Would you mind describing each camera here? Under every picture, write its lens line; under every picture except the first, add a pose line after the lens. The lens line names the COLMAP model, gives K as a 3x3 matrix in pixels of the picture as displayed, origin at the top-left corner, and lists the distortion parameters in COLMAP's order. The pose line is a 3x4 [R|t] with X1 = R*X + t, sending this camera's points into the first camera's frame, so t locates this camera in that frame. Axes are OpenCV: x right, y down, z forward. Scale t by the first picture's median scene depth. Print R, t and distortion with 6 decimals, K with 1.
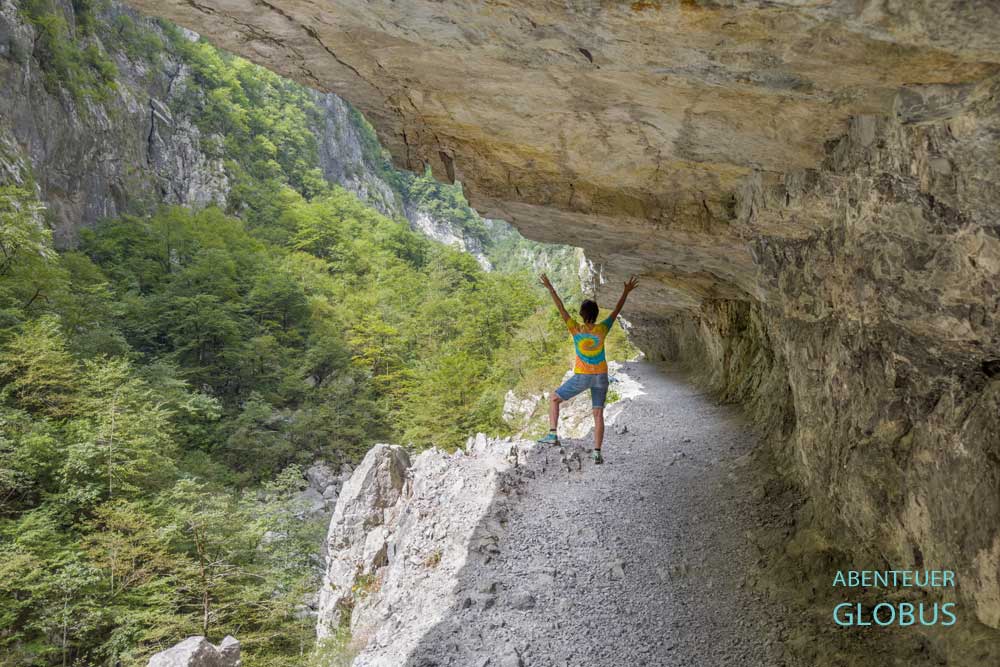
lens RADIAL K [[788.1, 0, 500.0], [0, 788.1, 333.5], [0, 0, 1]] dist [0.001023, -0.007862]
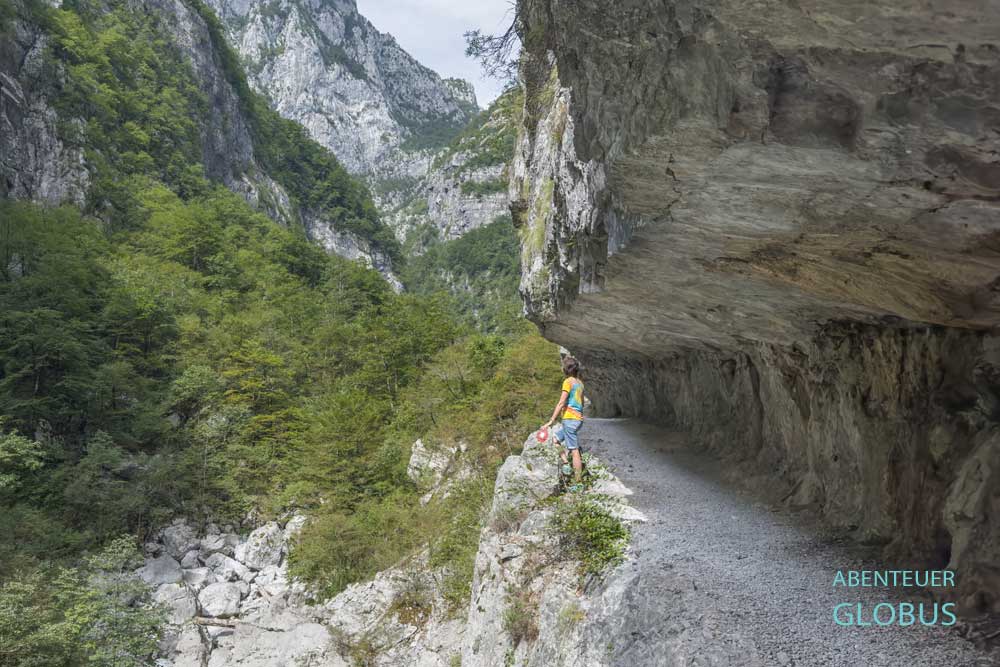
lens RADIAL K [[788.1, 0, 500.0], [0, 788.1, 333.5], [0, 0, 1]] dist [0.001023, -0.007862]
pose [[0.994119, 0.031691, 0.103549, 0.007144], [-0.027651, 0.998808, -0.040214, -0.004732], [-0.104700, 0.037114, 0.993811, 0.148664]]
